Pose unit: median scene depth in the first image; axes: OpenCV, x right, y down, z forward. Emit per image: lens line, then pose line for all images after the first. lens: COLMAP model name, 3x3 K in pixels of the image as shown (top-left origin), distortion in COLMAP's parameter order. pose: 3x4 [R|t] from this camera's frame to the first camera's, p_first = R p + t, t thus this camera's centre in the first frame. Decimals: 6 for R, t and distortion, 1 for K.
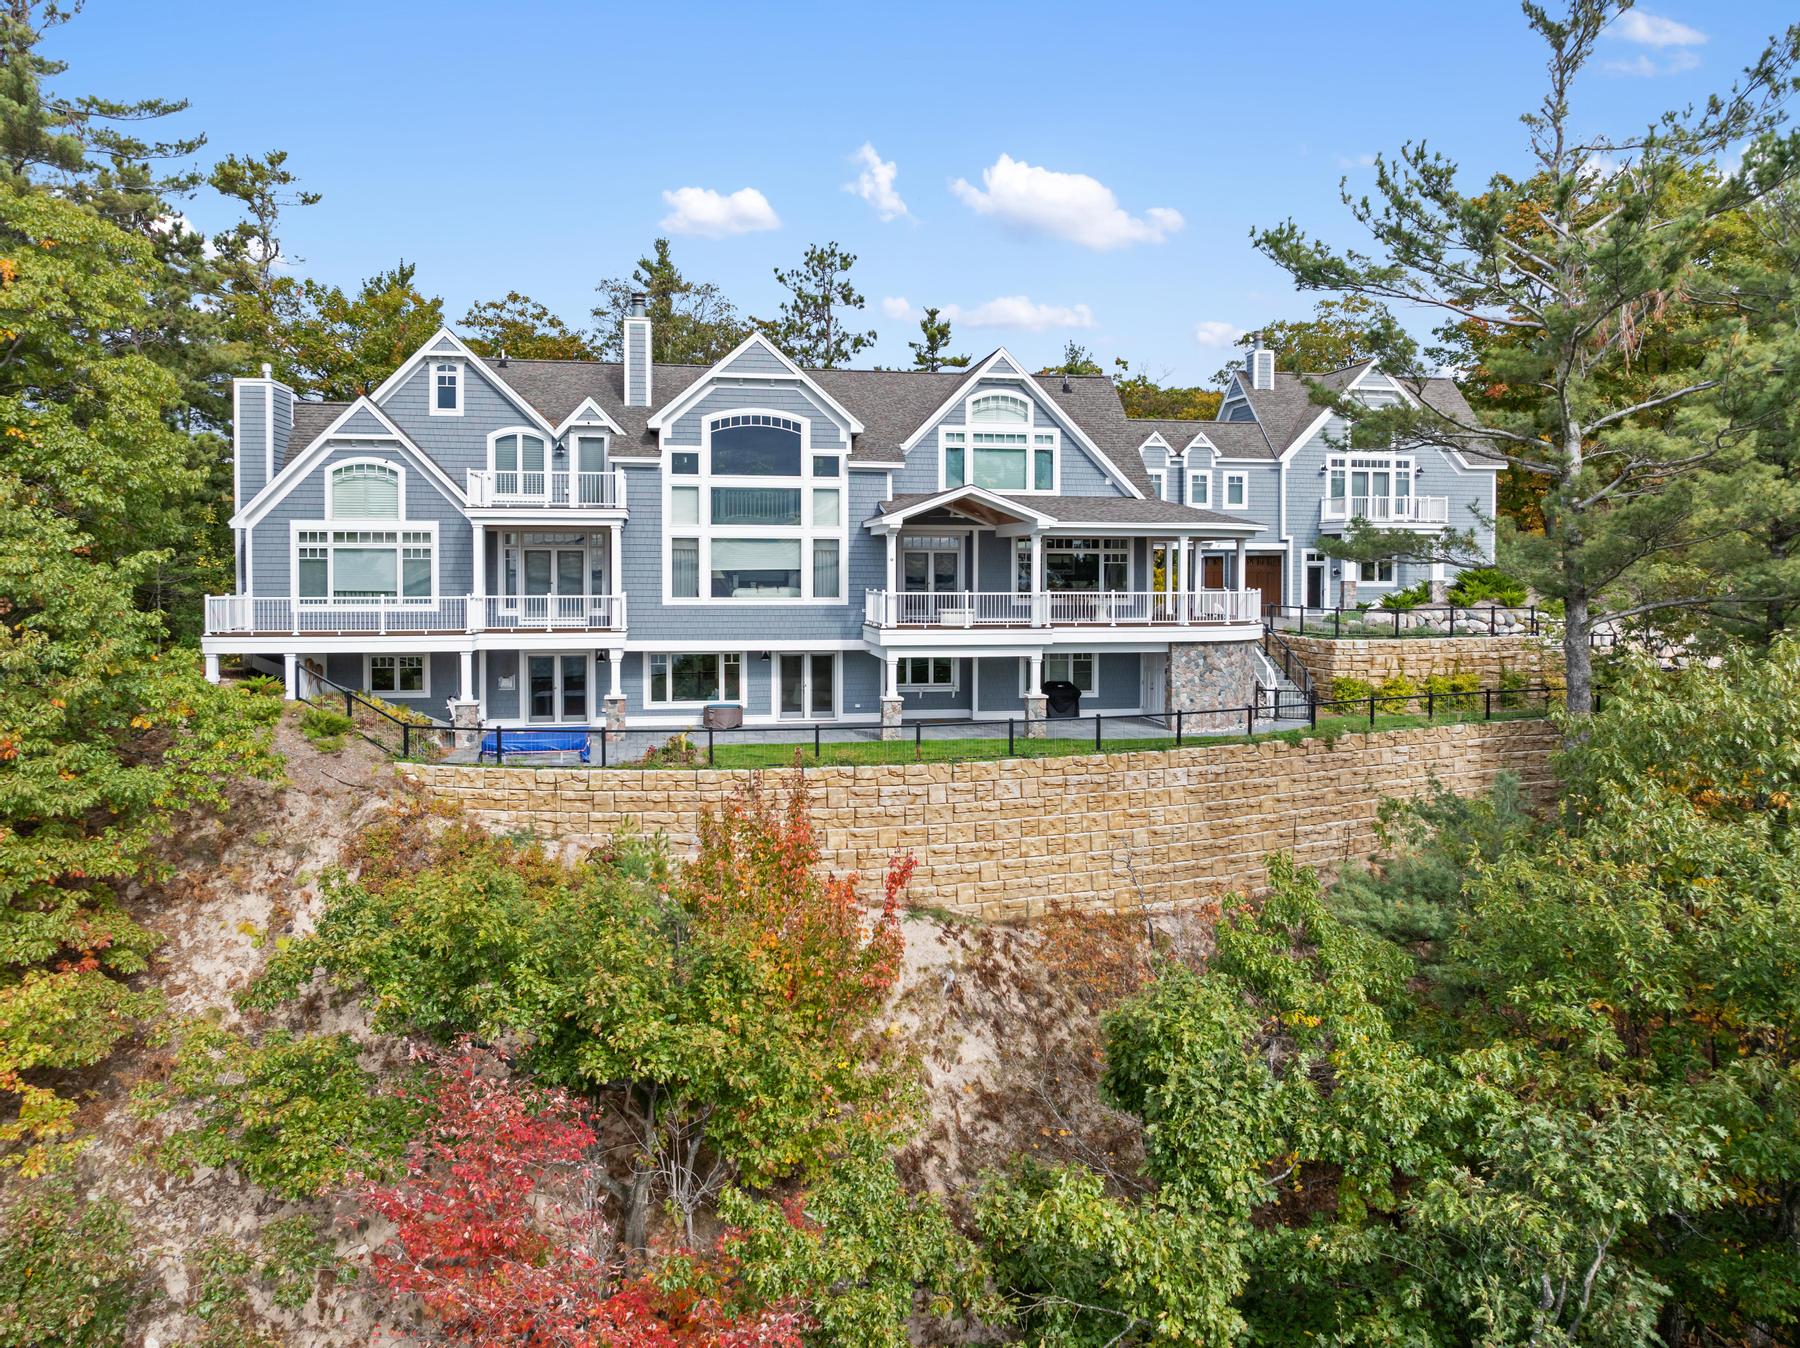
lens RADIAL K [[1315.1, 0, 896.4], [0, 1315.1, 606.7], [0, 0, 1]] dist [-0.037049, -0.008440]
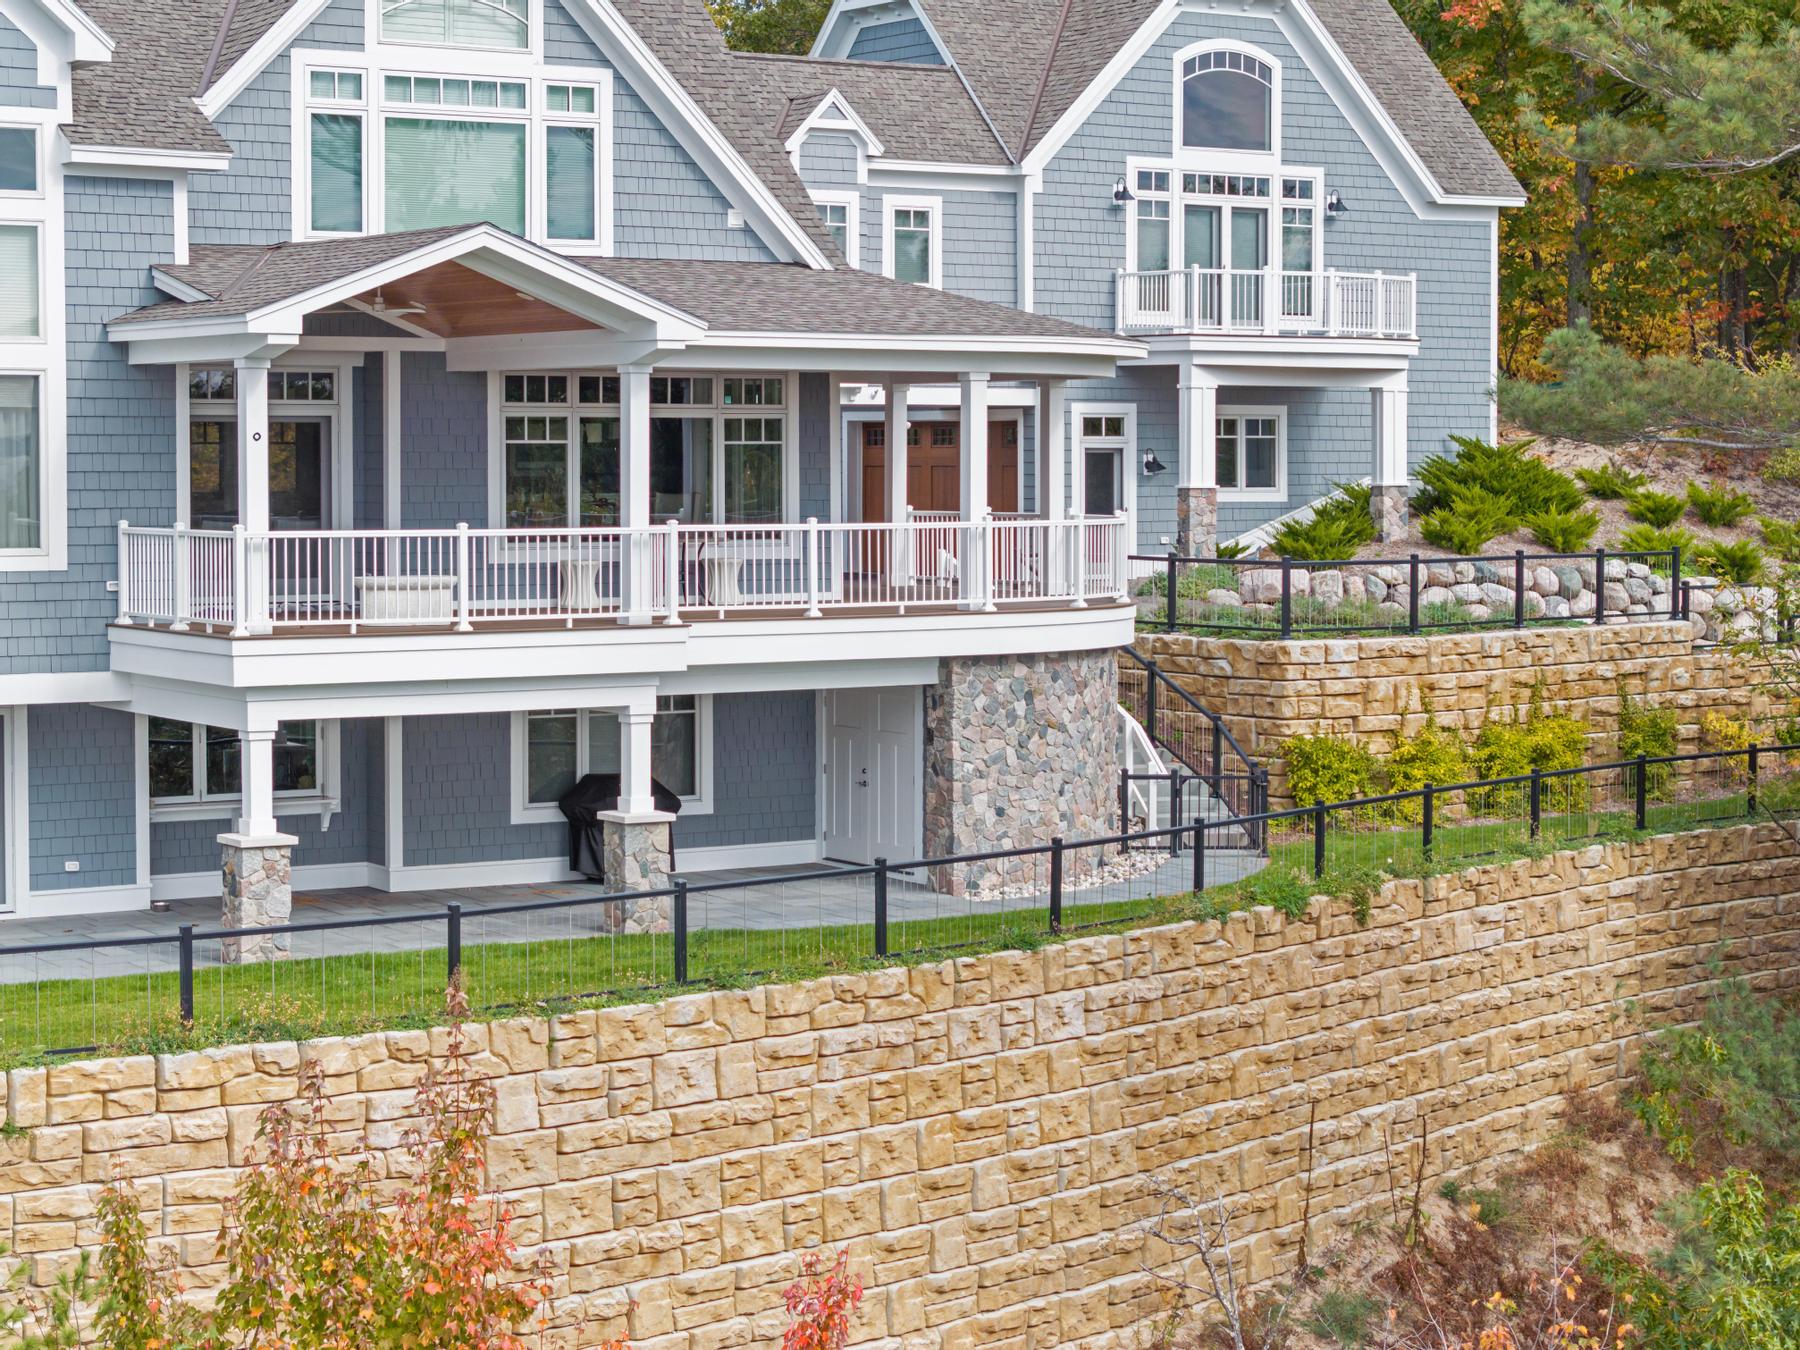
lens RADIAL K [[3668.8, 0, 899.3], [0, 3668.8, 631.2], [0, 0, 1]] dist [-0.102643, 0.525674]
pose [[0.920613, -0.020598, 0.389933, -0.210364], [0.012508, 0.999651, 0.023276, -0.004788], [-0.390277, -0.016551, 0.920549, 0.048243]]
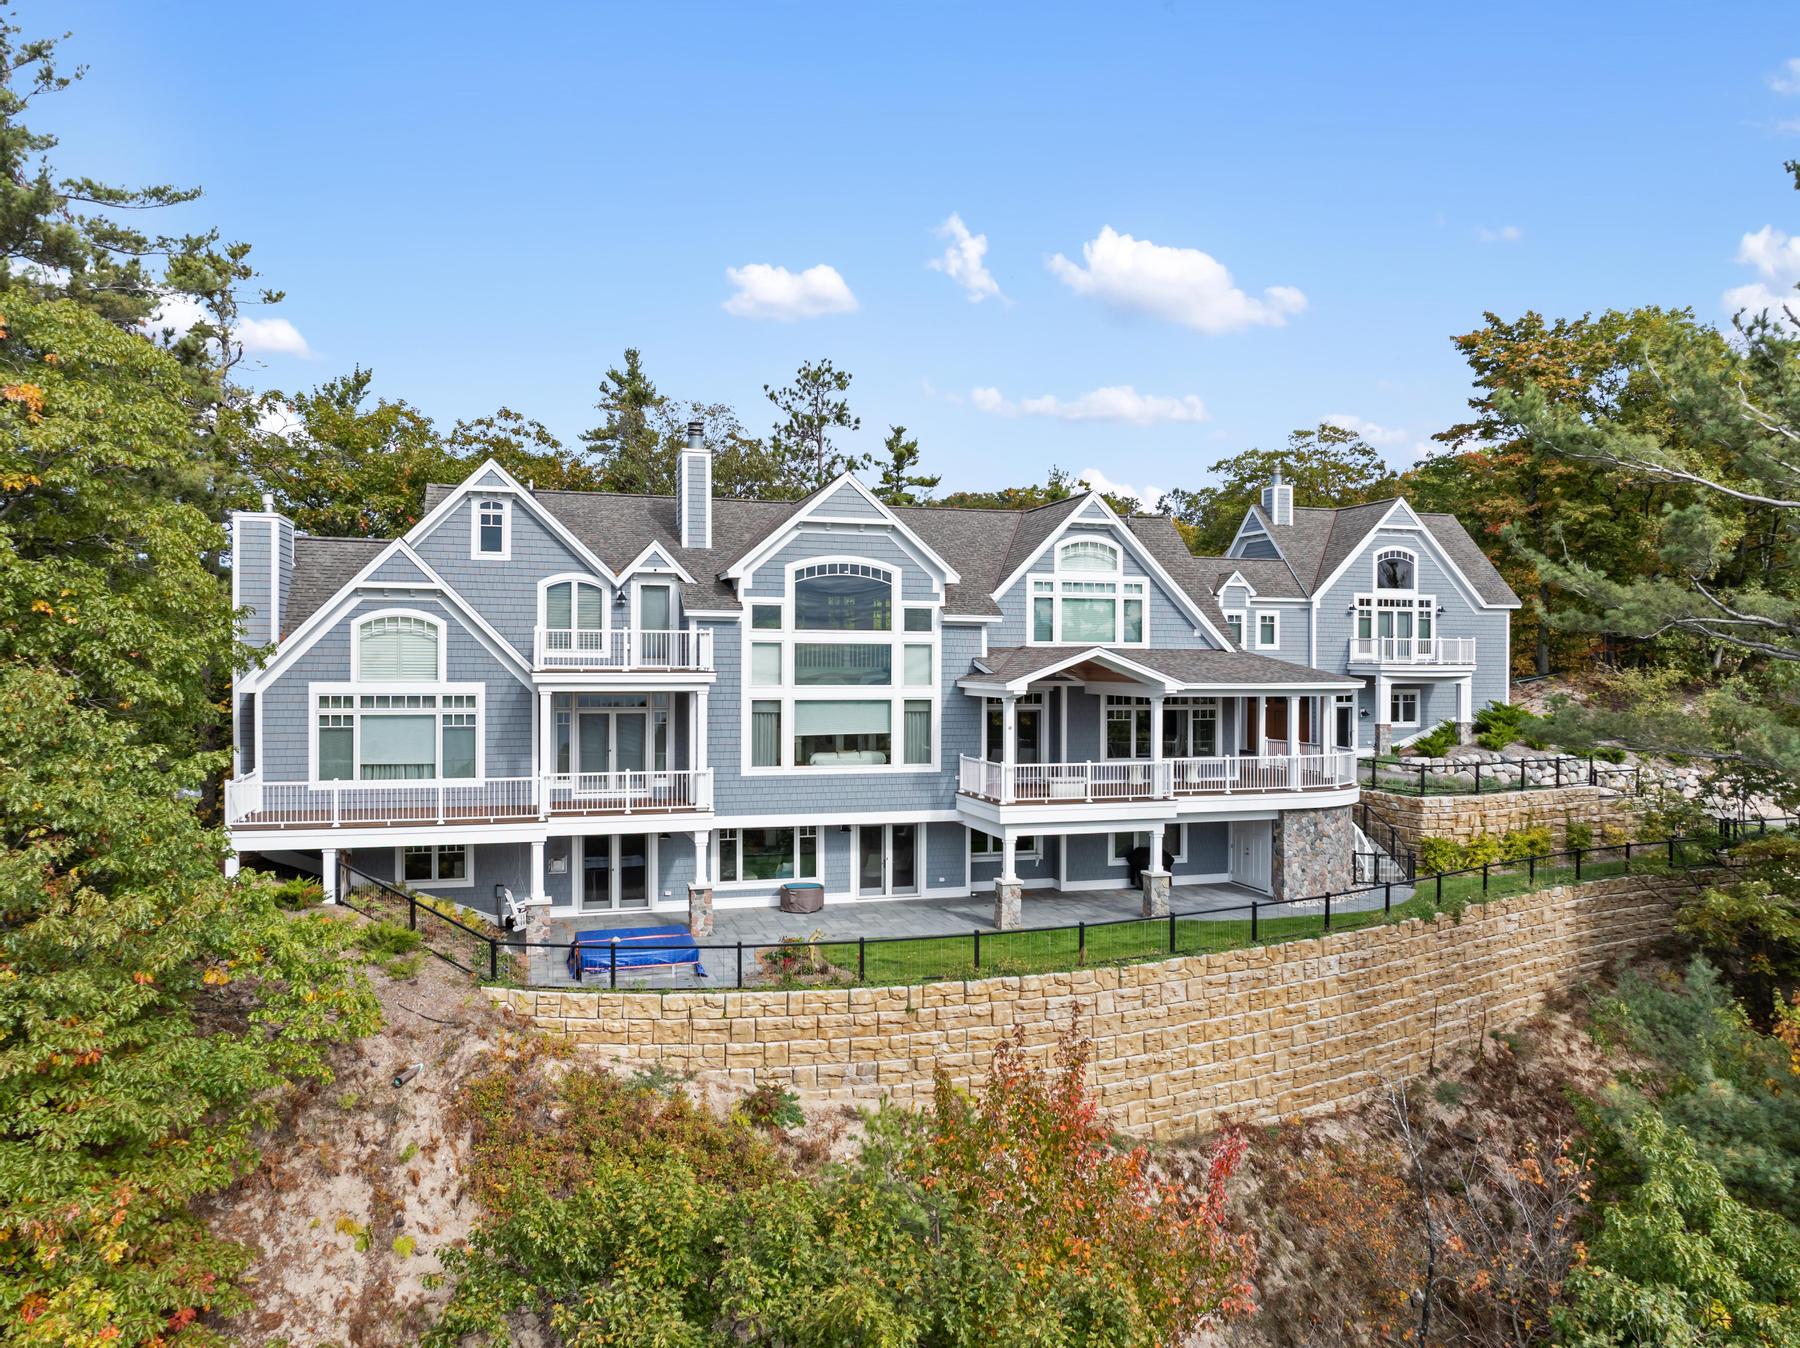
lens RADIAL K [[1289.7, 0, 894.3], [0, 1289.7, 663.9], [0, 0, 1]] dist [-0.042220, -0.000327]
pose [[0.992377, 0.001327, 0.123230, -0.181291], [0.001776, 0.999684, -0.025066, -0.054610], [-0.123225, 0.025094, 0.992061, 0.119921]]
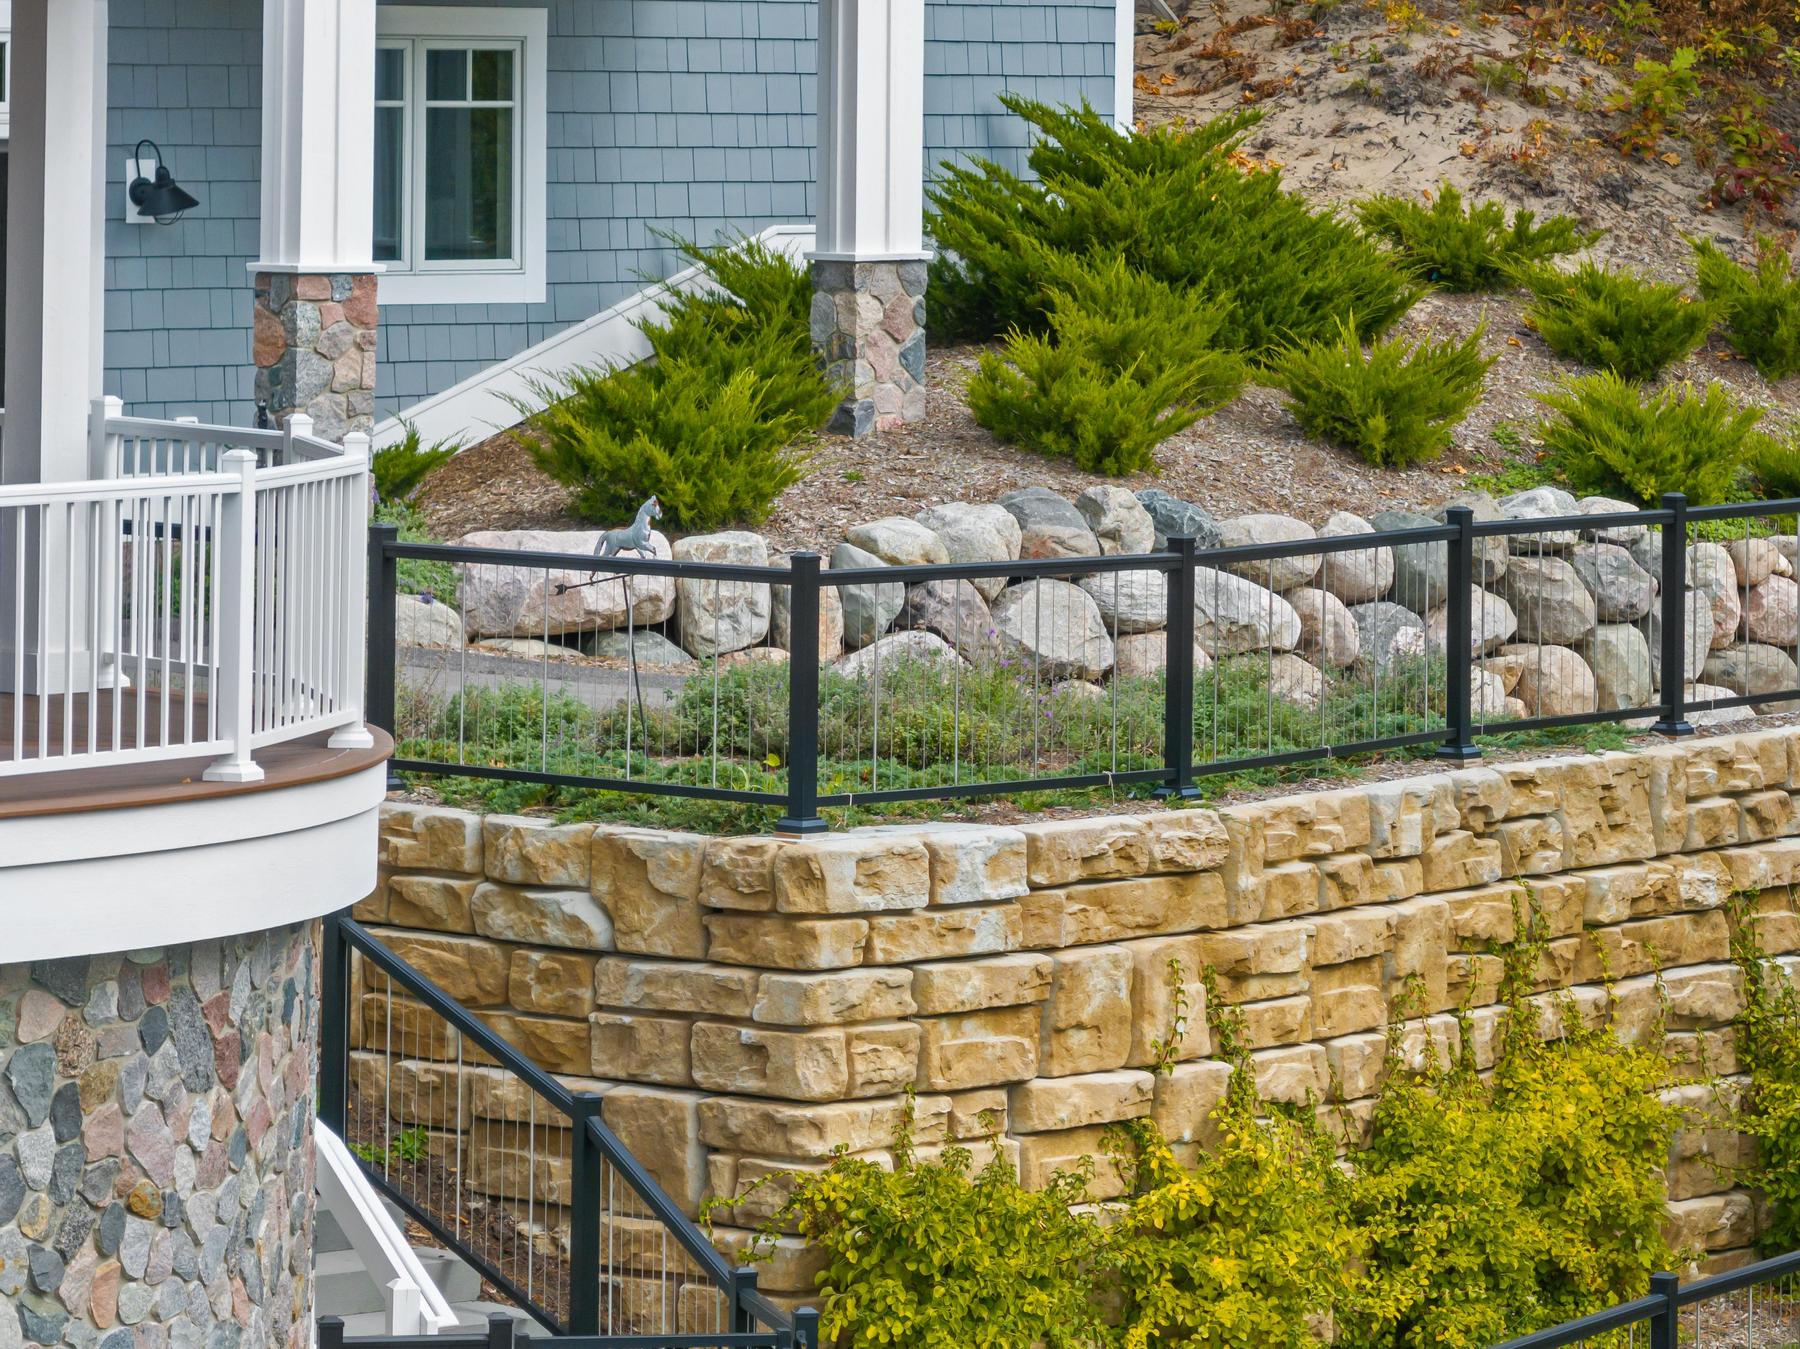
lens RADIAL K [[8799.9, 0, 900.0], [0, 8799.9, 674.5], [0, 0, 1]] dist [0.106145, 0.175452]
pose [[0.811934, -0.034086, 0.582753, -0.119333], [0.005063, 0.998667, 0.051358, -0.031565], [-0.583727, -0.038749, 0.811025, 0.397636]]
